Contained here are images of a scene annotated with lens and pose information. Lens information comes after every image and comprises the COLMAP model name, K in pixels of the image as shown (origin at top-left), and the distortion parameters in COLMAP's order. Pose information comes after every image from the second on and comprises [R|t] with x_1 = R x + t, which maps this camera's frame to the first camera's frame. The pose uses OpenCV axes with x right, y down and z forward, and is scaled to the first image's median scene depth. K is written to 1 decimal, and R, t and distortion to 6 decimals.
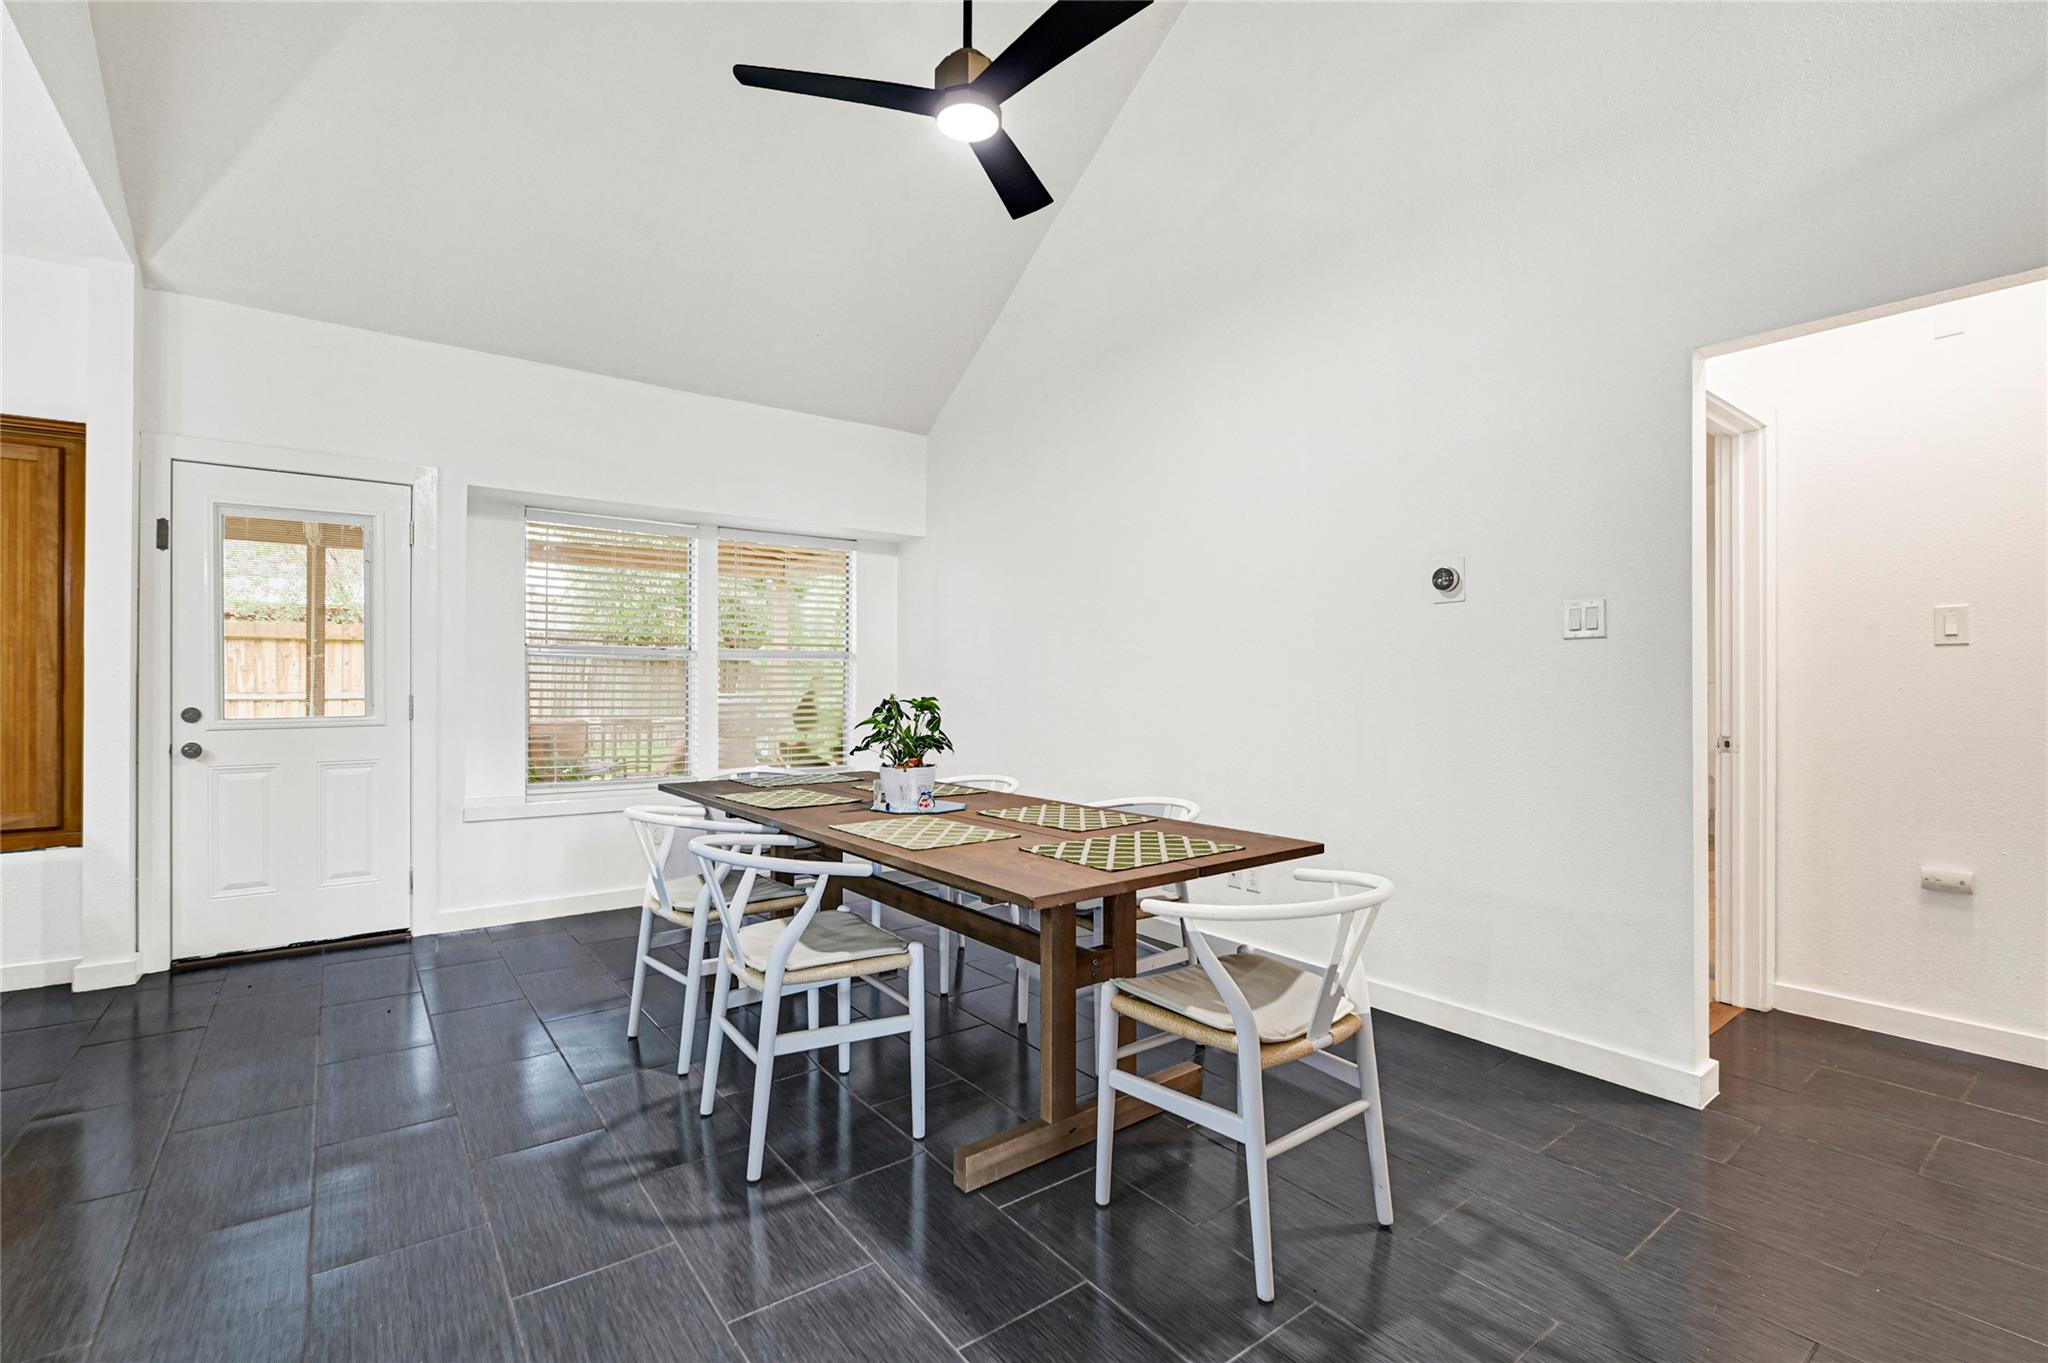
lens RADIAL K [[895.6, 0, 1024.2], [0, 895.6, 672.3], [0, 0, 1]] dist [-0.013418, 0.000061]
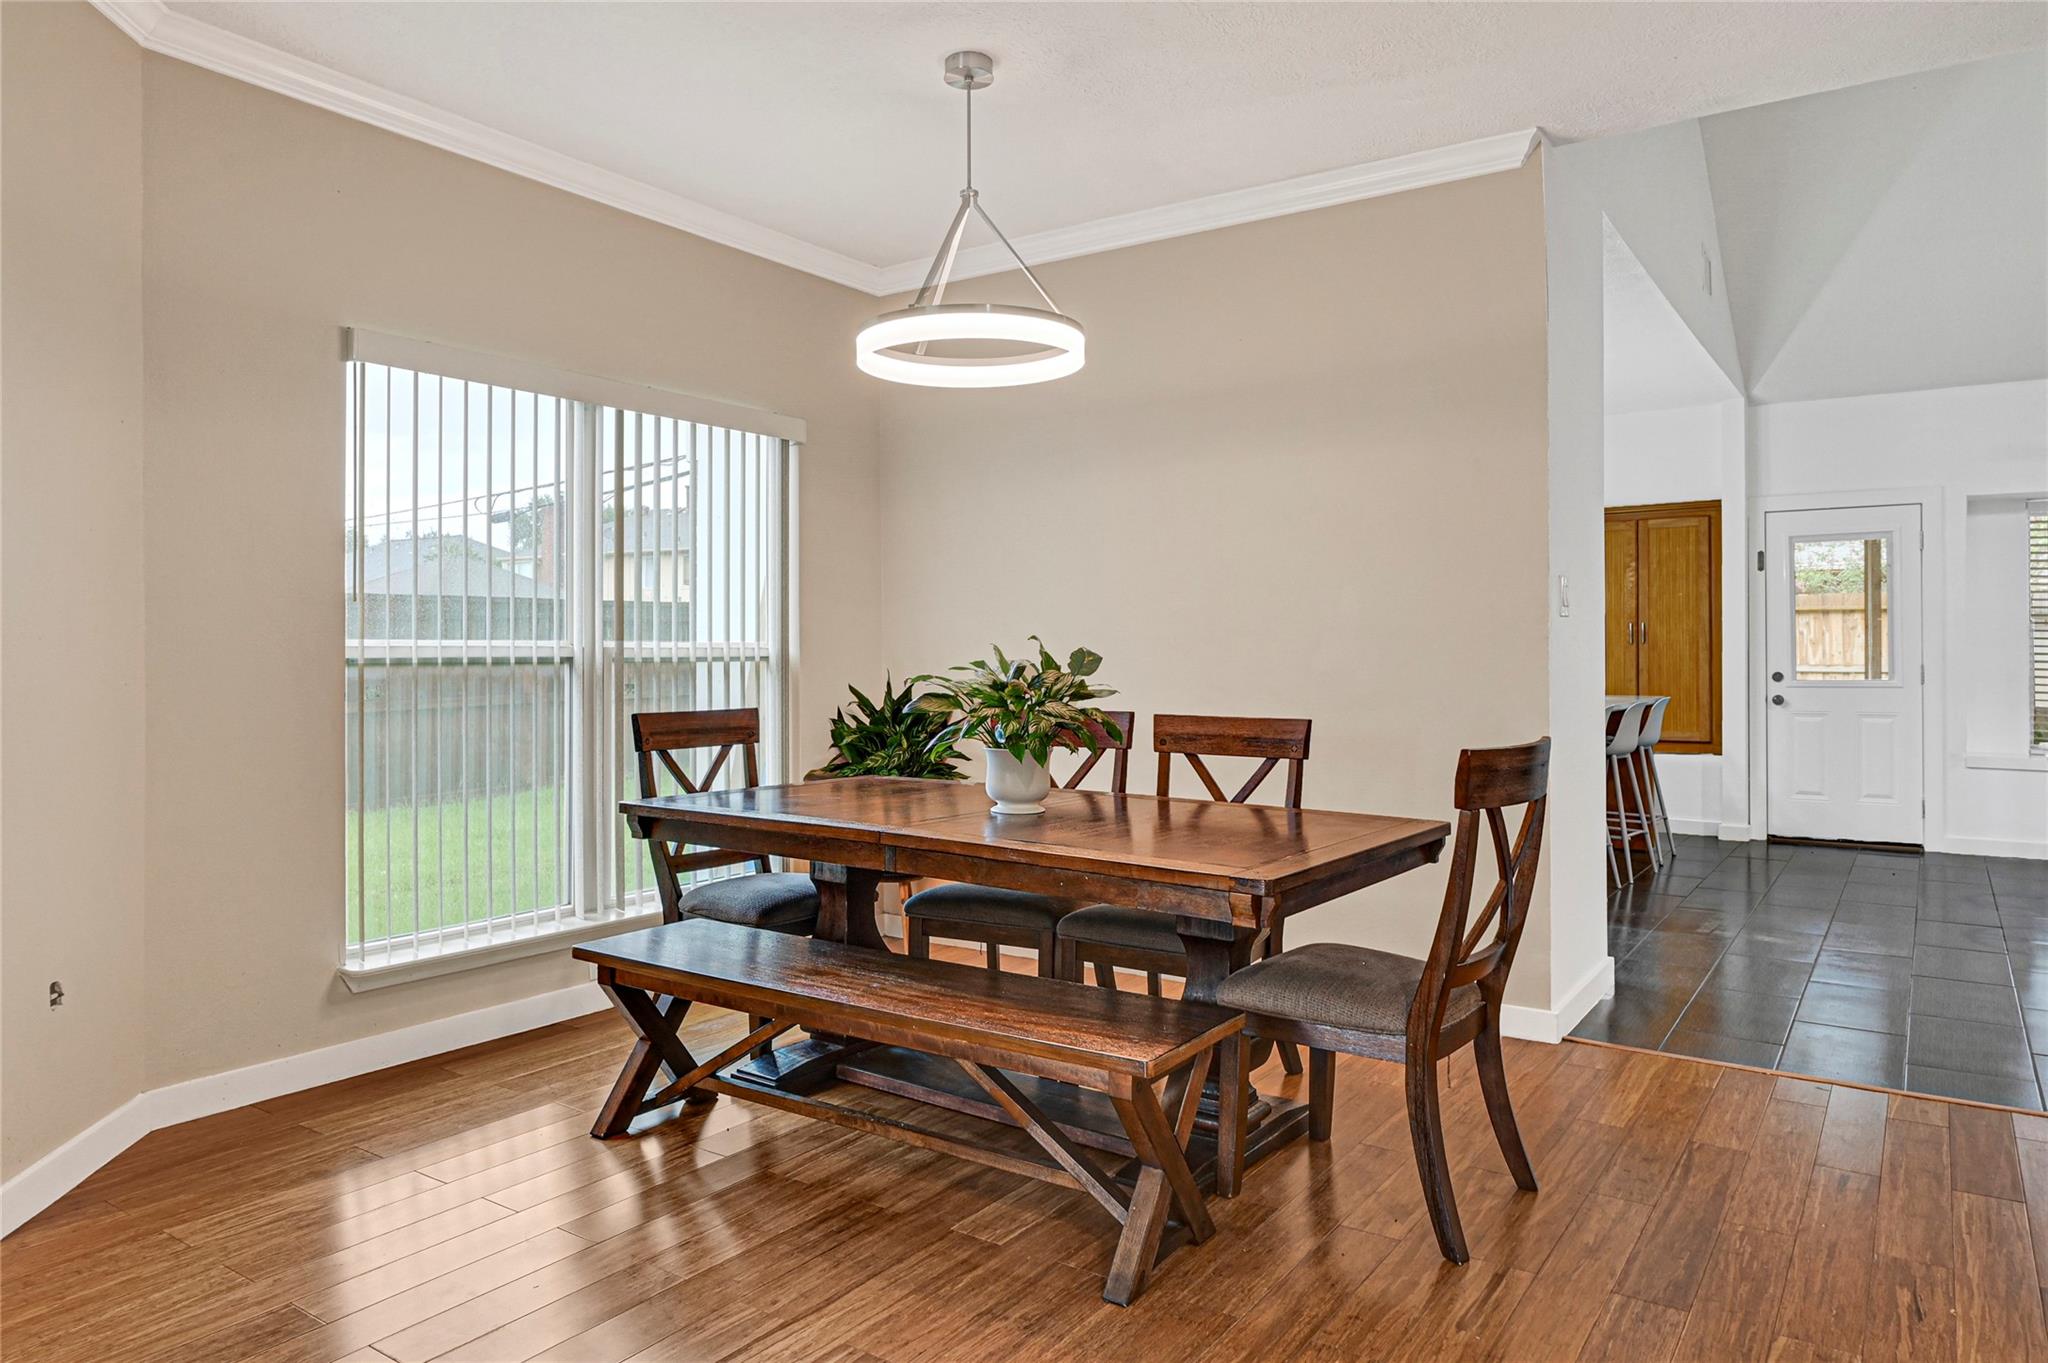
lens RADIAL K [[1317.5, 0, 1022.2], [0, 1317.5, 669.8], [0, 0, 1]] dist [-0.002013, 0.000679]
pose [[0.300219, 0.007305, -0.953842, 0.858115], [0.014826, 0.999814, 0.012323, -0.011566], [0.953755, -0.017842, 0.300055, -0.950938]]
